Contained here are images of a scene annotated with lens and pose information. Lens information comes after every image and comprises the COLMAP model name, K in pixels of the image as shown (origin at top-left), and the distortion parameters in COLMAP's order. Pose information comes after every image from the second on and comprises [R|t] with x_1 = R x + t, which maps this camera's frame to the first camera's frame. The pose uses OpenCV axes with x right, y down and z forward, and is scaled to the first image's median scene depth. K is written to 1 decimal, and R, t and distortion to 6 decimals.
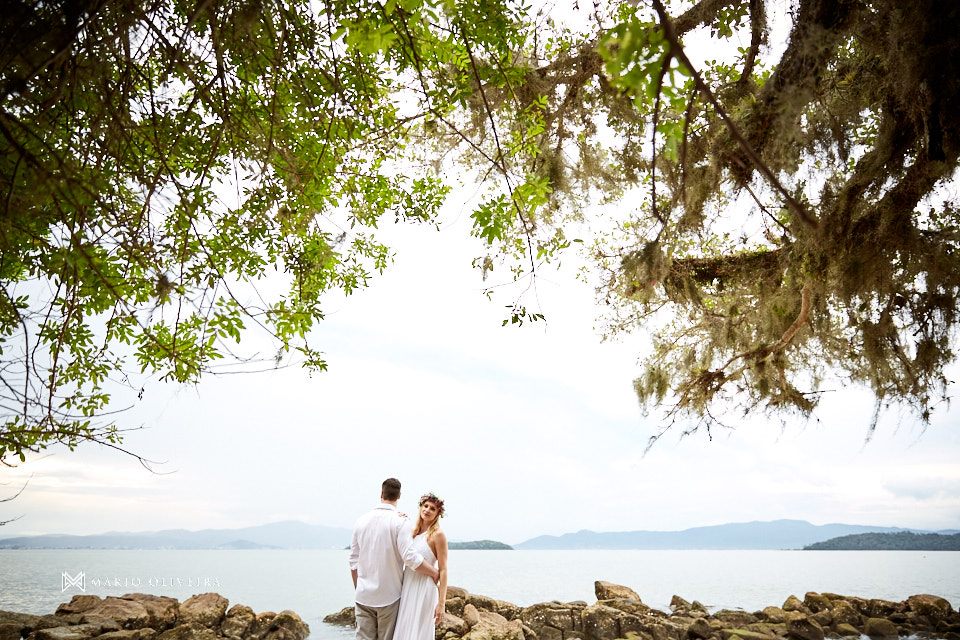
lens RADIAL K [[687.4, 0, 480.0], [0, 687.4, 320.0], [0, 0, 1]] dist [0.001679, -0.000151]
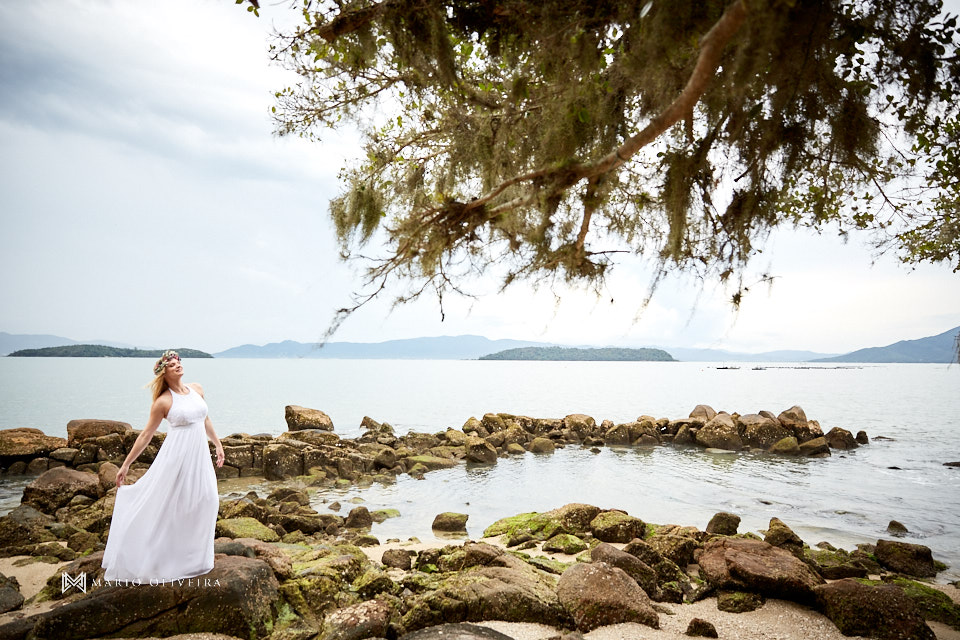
lens RADIAL K [[687.4, 0, 480.0], [0, 687.4, 320.0], [0, 0, 1]] dist [0.001679, -0.000151]
pose [[0.913499, 0.038314, 0.405032, 0.035063], [-0.141882, 0.963056, 0.228895, 0.010016], [-0.381299, -0.266562, 0.885187, 0.127983]]
